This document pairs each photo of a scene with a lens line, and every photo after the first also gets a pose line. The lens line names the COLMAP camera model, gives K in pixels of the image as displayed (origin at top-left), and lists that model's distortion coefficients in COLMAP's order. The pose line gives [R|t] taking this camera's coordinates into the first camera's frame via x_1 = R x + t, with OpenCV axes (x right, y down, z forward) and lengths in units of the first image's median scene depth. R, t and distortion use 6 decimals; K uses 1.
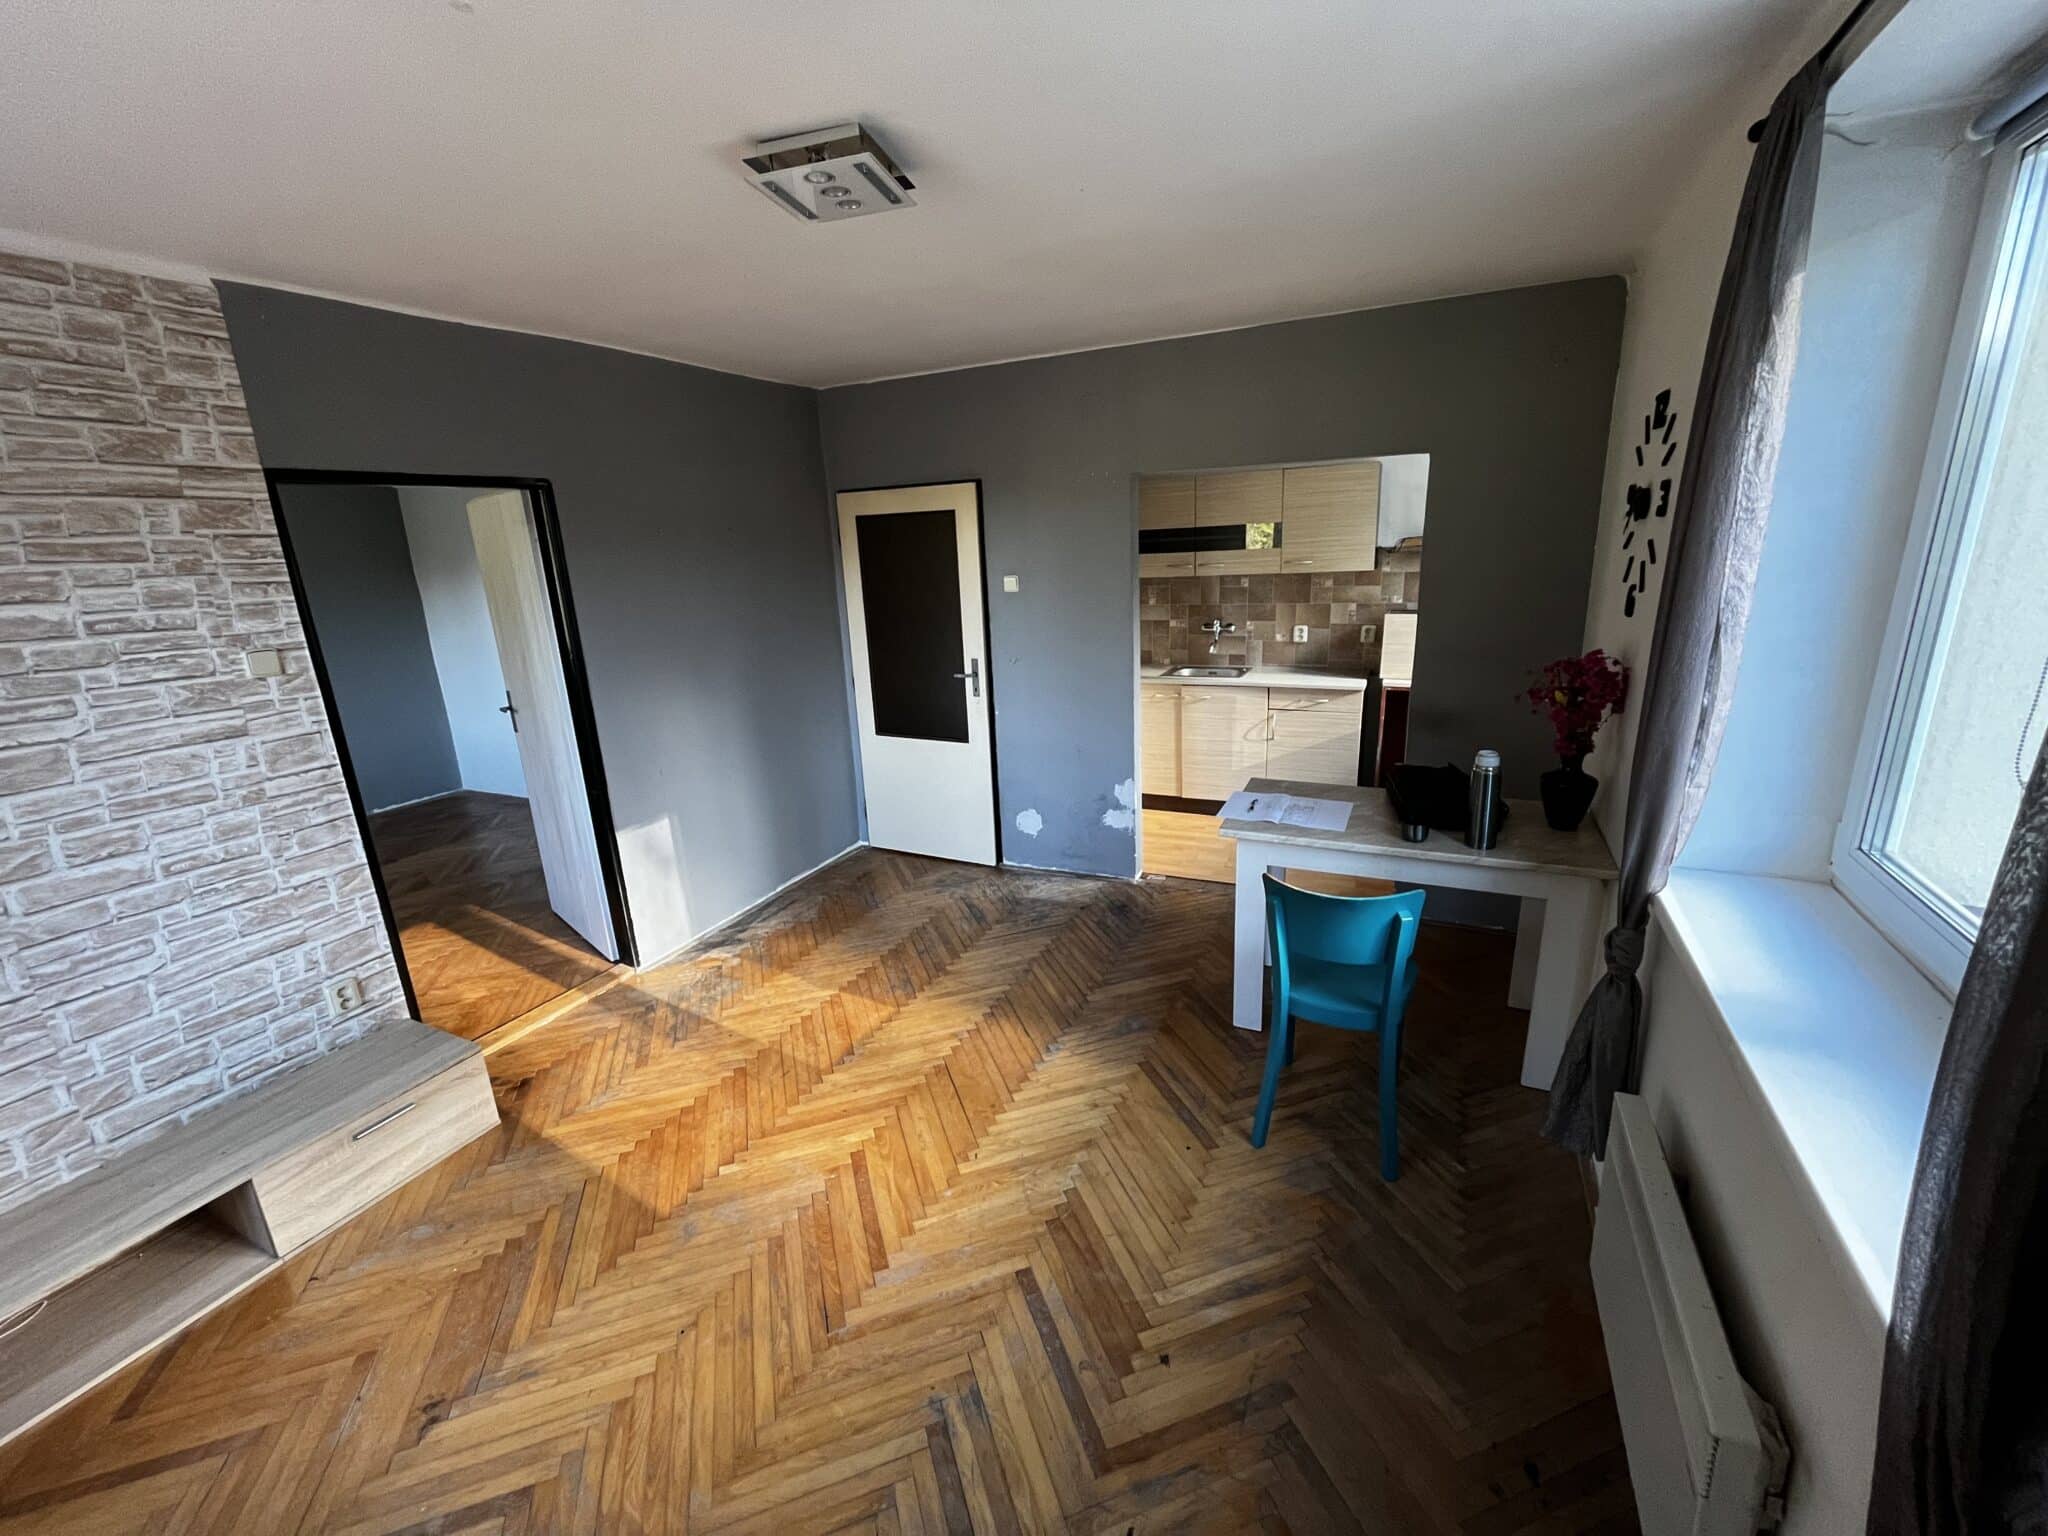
lens RADIAL K [[831.6, 0, 1021.1], [0, 831.6, 763.6], [0, 0, 1]] dist [-0.002749, 0.000339]
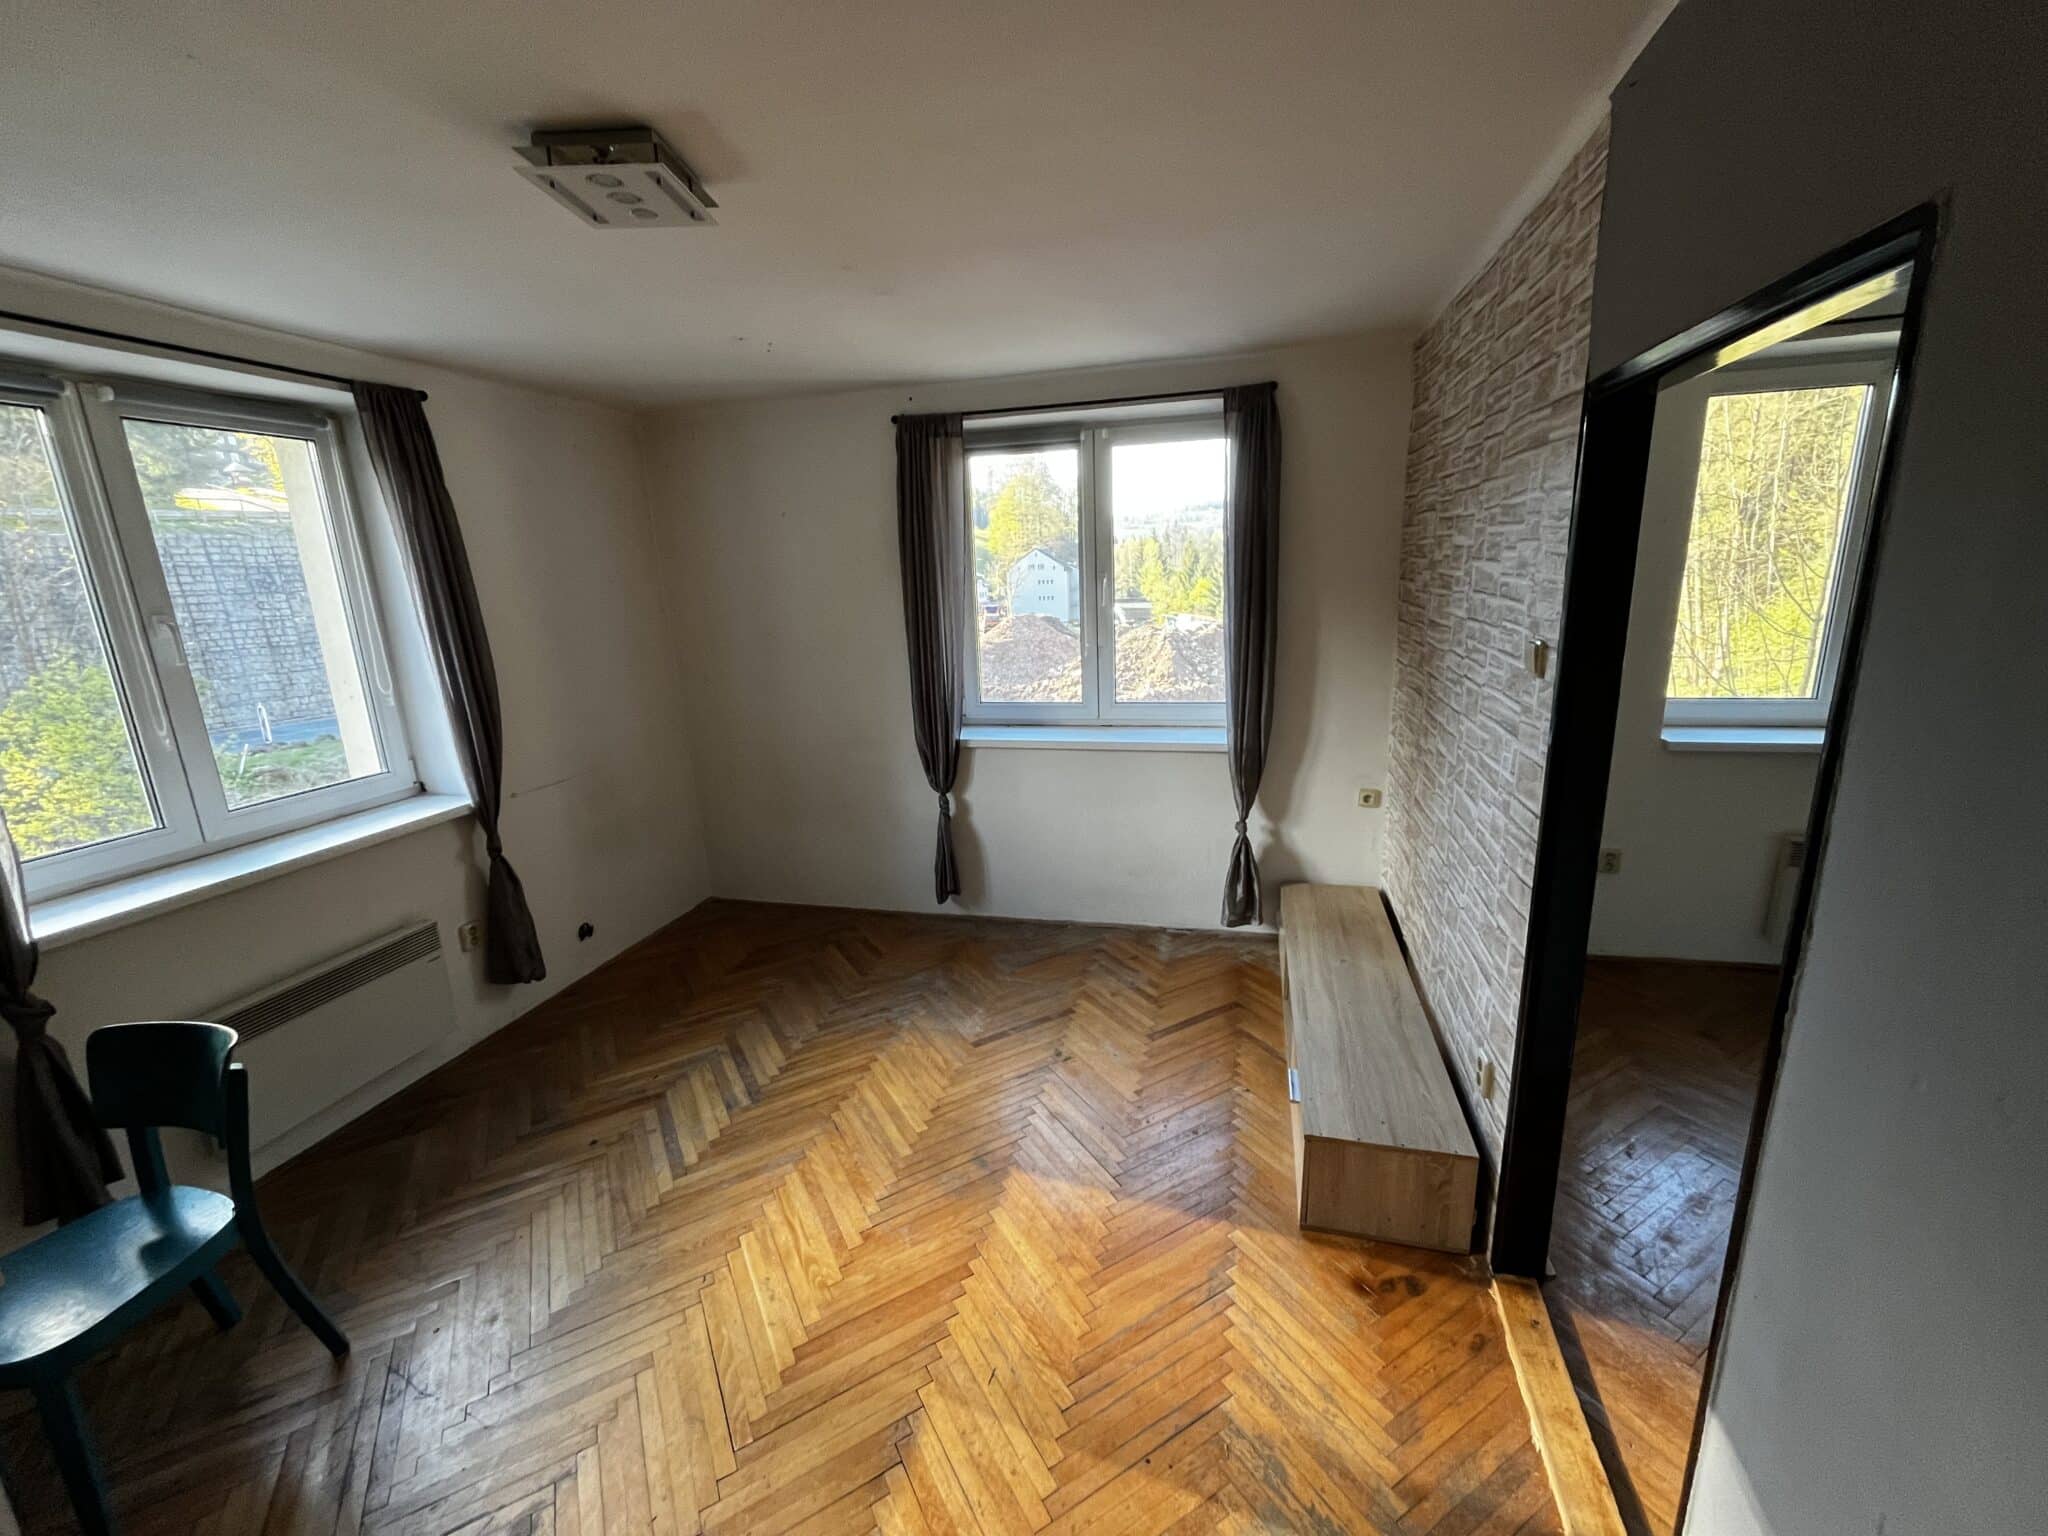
lens RADIAL K [[831.6, 0, 1021.1], [0, 831.6, 763.6], [0, 0, 1]] dist [-0.002749, 0.000339]
pose [[-0.977145, 0.129571, -0.168523, -0.364250], [0.031407, 0.872061, 0.488388, -0.503033], [0.210243, 0.471933, -0.856199, 1.891679]]
